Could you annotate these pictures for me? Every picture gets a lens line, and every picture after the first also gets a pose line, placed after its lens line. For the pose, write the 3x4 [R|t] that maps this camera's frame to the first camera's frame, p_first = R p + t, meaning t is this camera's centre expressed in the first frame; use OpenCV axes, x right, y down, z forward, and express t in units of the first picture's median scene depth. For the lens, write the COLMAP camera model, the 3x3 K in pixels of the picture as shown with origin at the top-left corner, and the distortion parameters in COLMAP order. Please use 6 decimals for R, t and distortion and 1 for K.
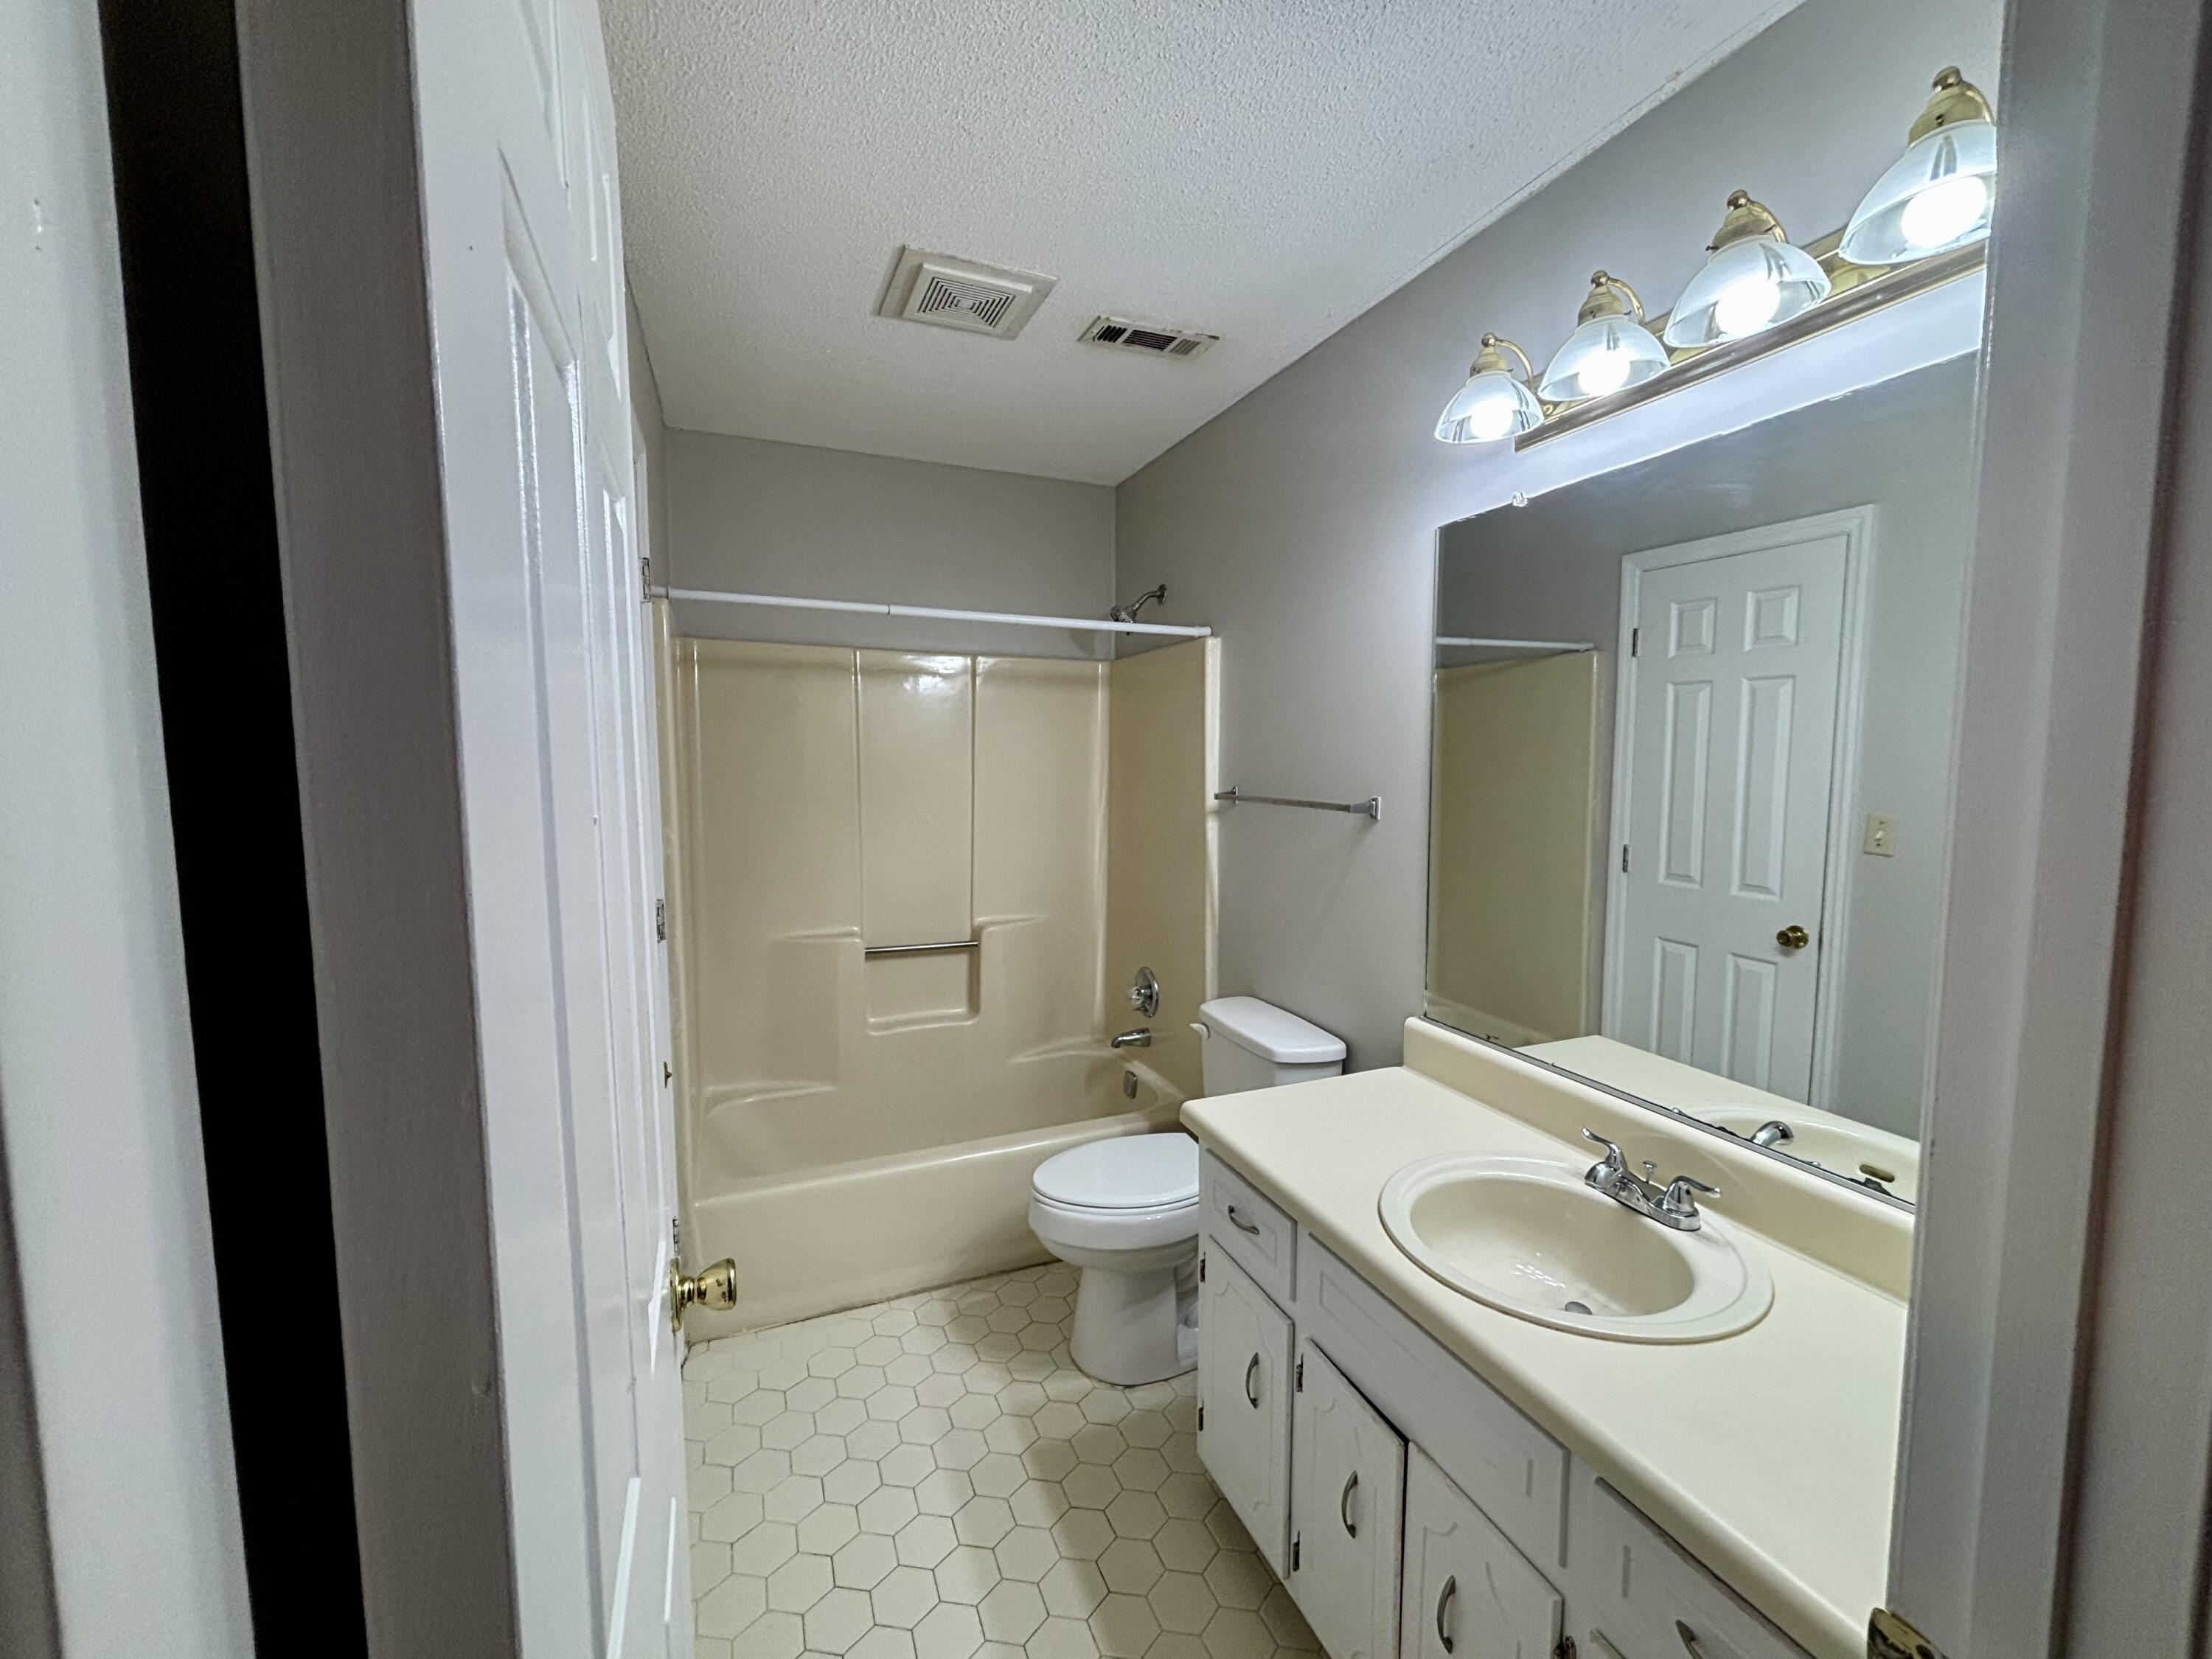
lens RADIAL K [[892.2, 0, 1106.0], [0, 892.2, 821.2], [0, 0, 1]] dist [-0.000896, -0.000339]
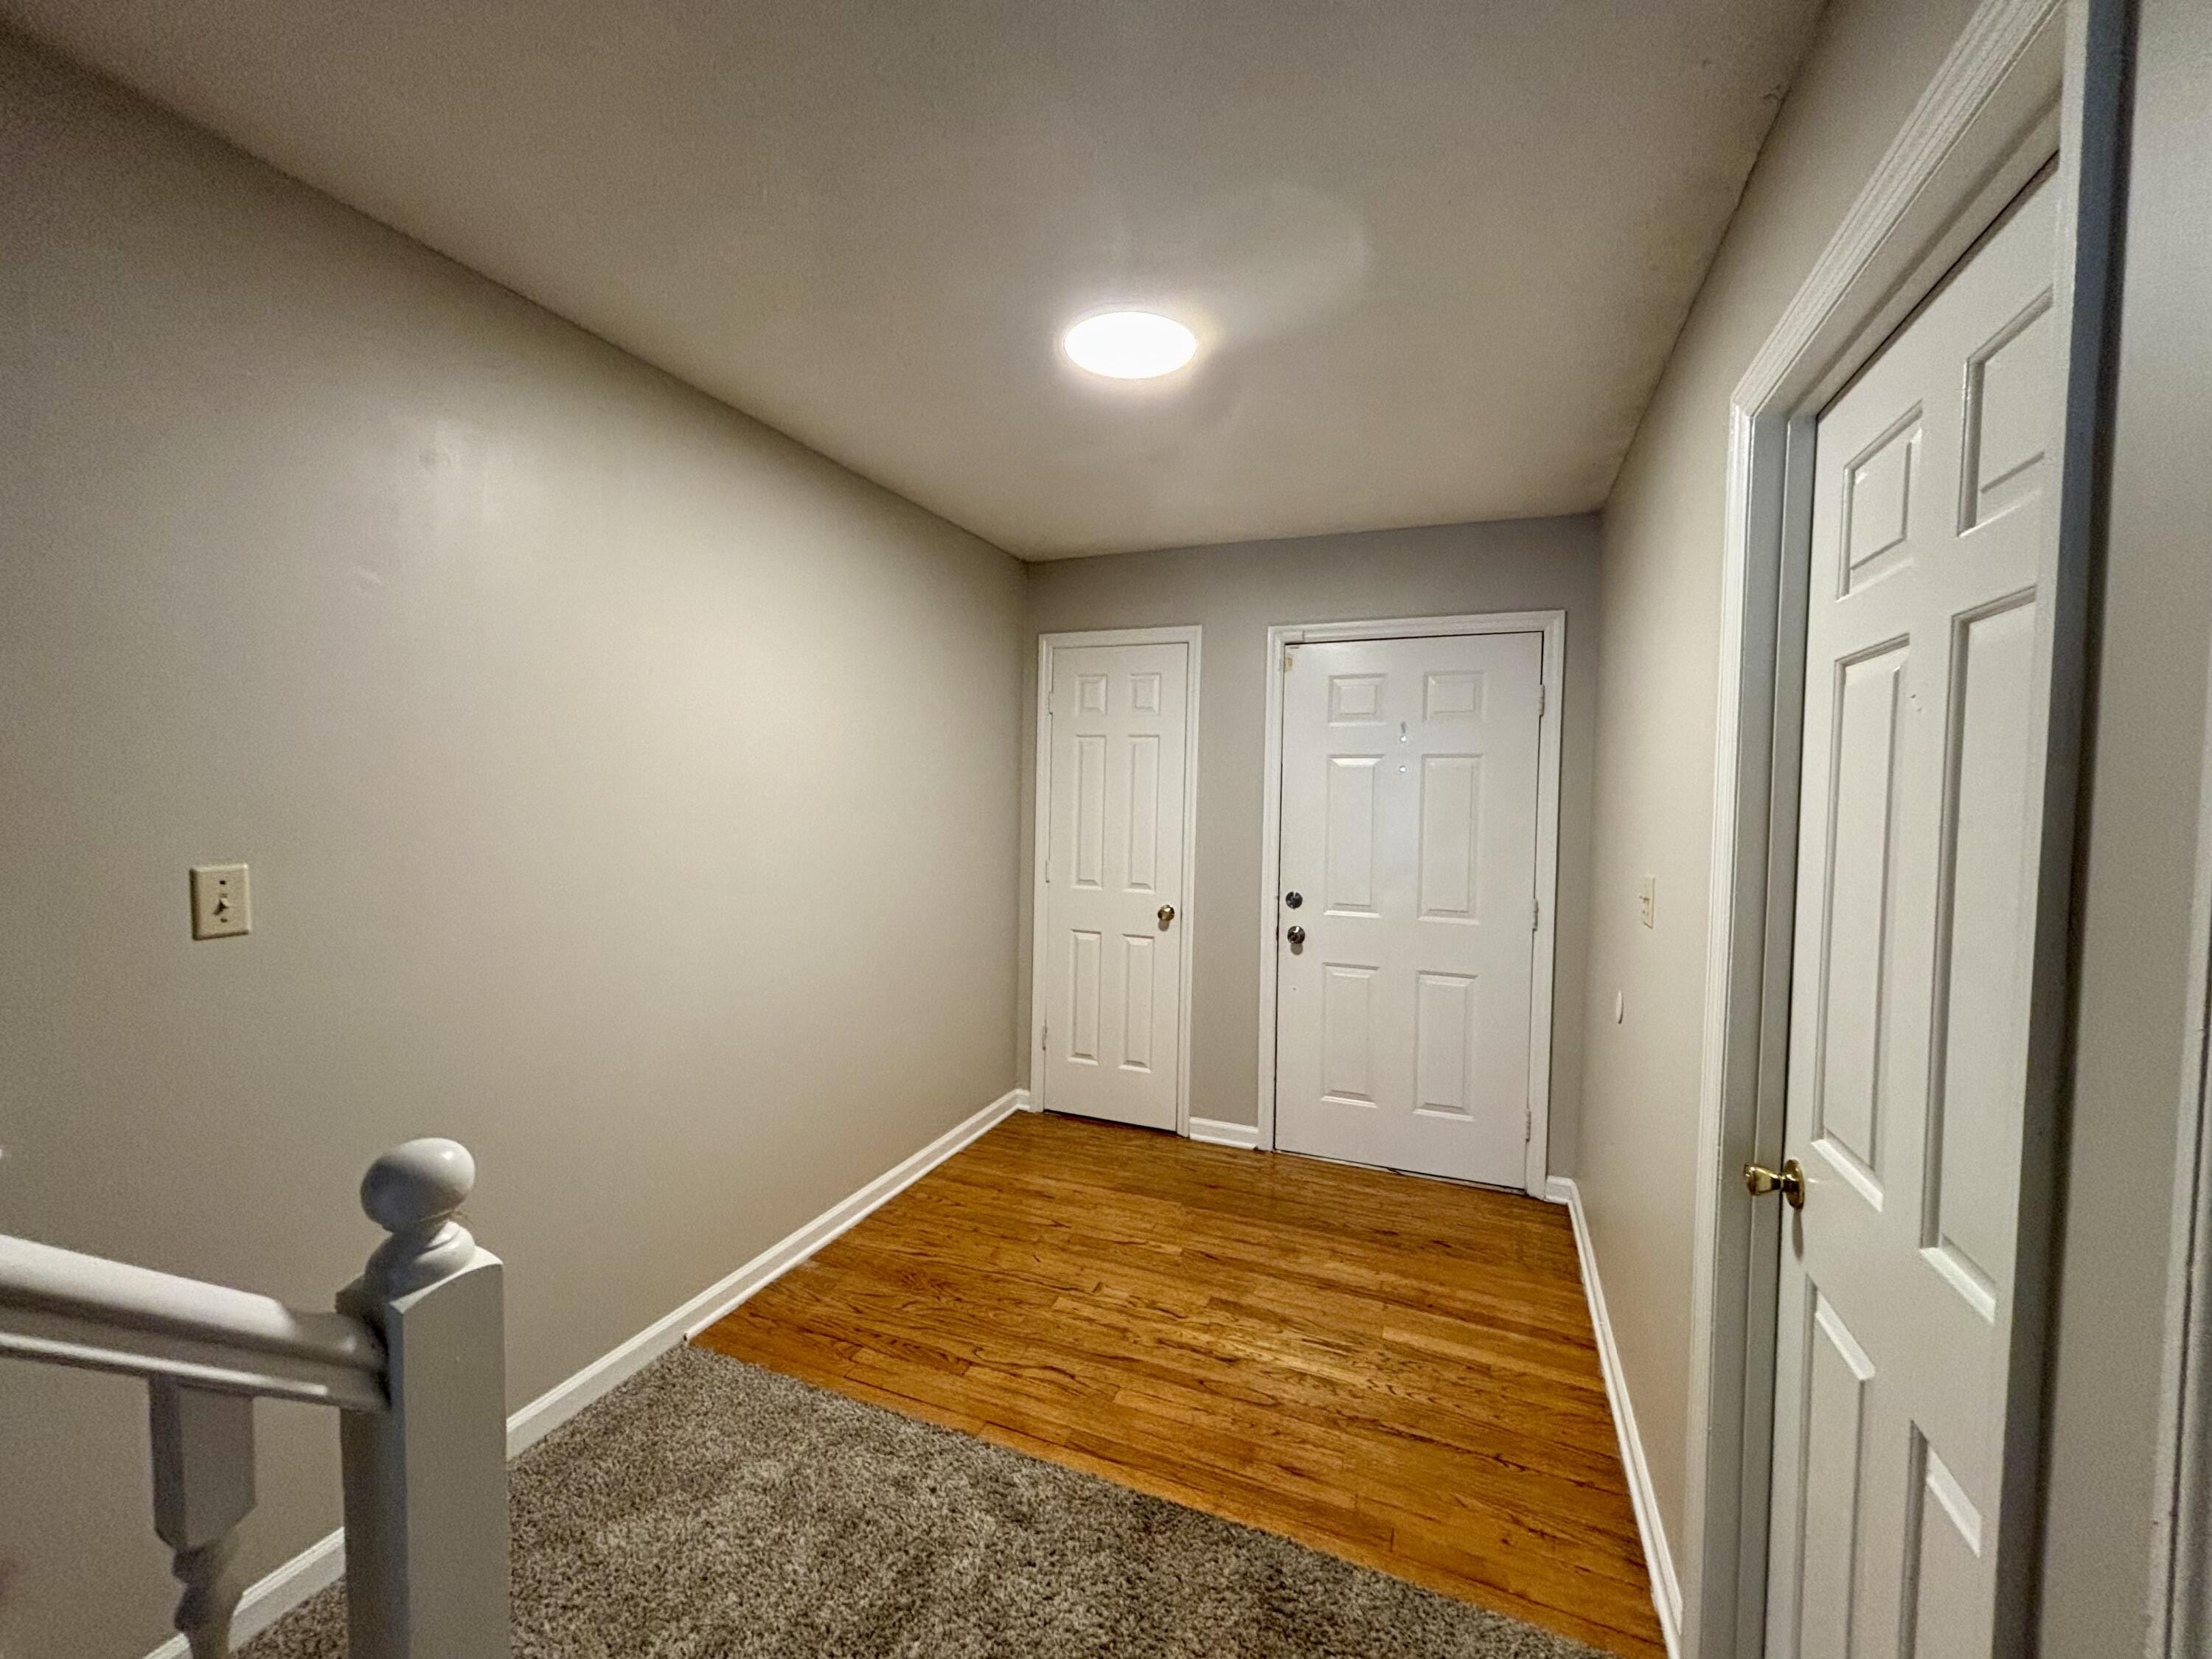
lens RADIAL K [[892.2, 0, 1099.2], [0, 892.2, 822.3], [0, 0, 1]] dist [-0.000896, -0.000339]
pose [[0.707683, -0.026035, 0.706051, -0.288709], [0.053510, 0.998426, -0.016817, -0.001760], [-0.704501, 0.049682, 0.707962, 0.046372]]
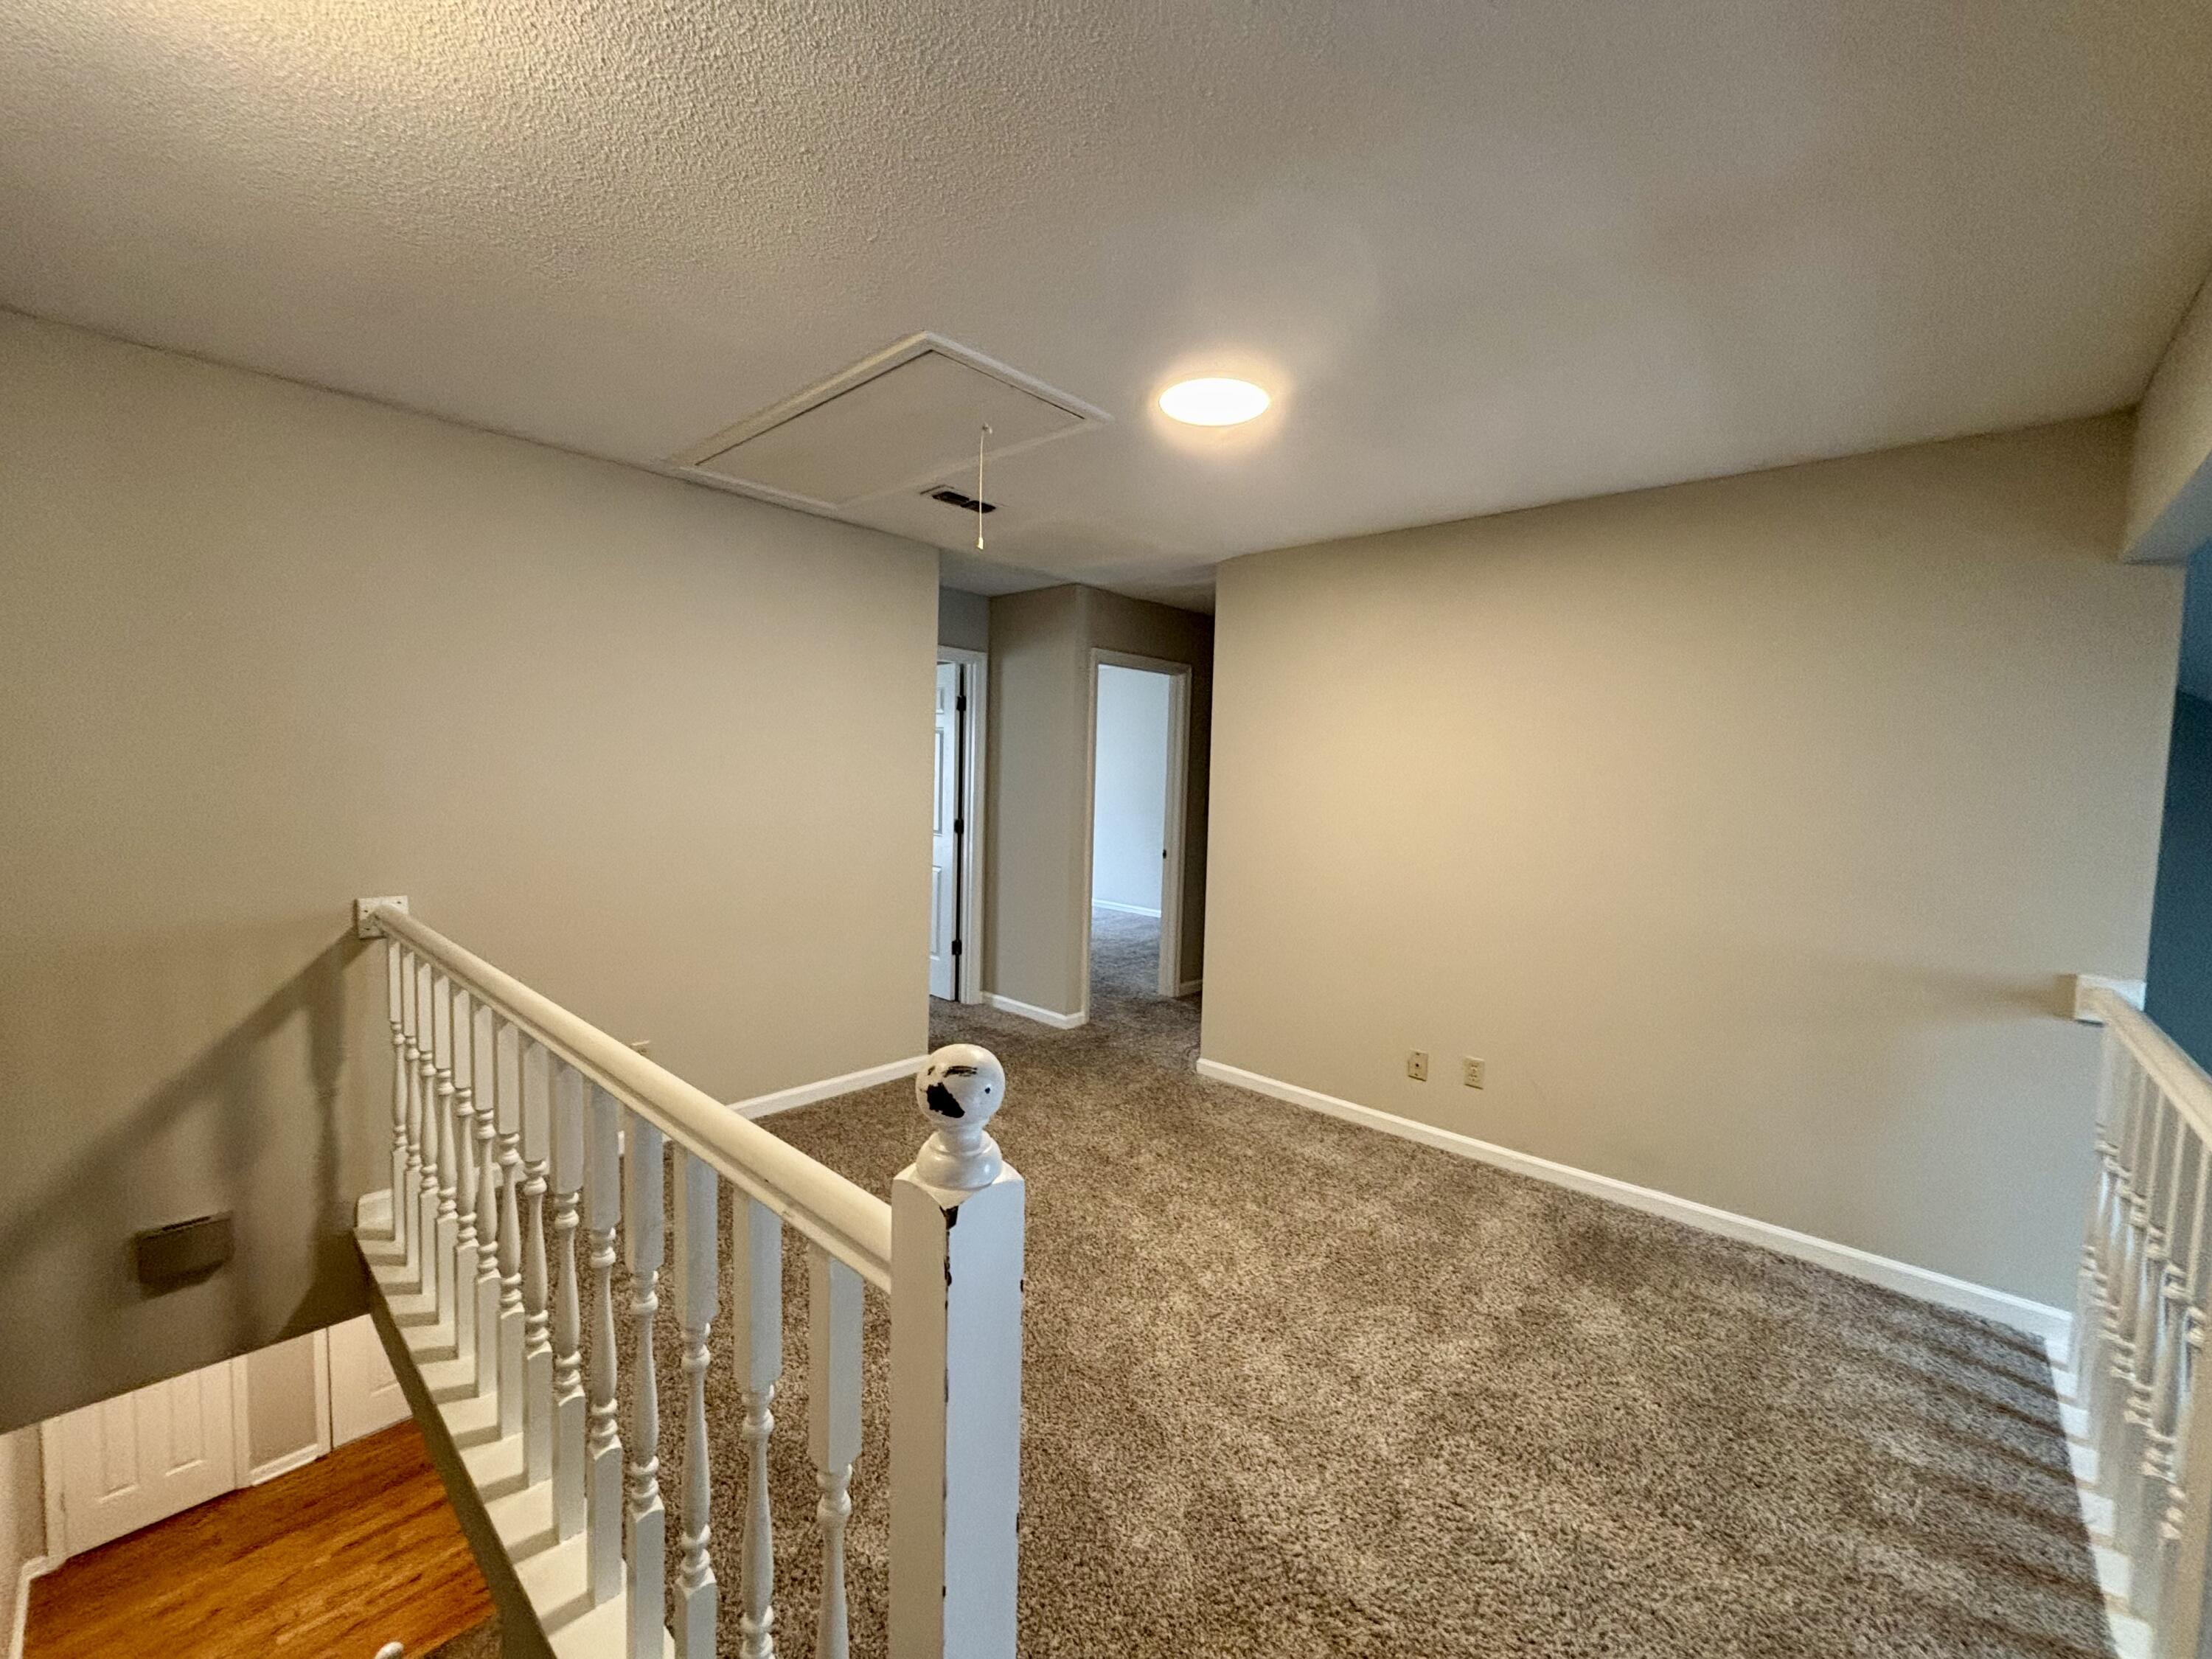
lens RADIAL K [[892.2, 0, 1107.0], [0, 892.2, 828.8], [0, 0, 1]] dist [-0.000896, -0.000339]
pose [[-0.425432, -0.071780, 0.902139, -1.459396], [0.053657, 0.993095, 0.104320, -0.910980], [-0.903399, 0.092787, -0.418643, -0.000550]]
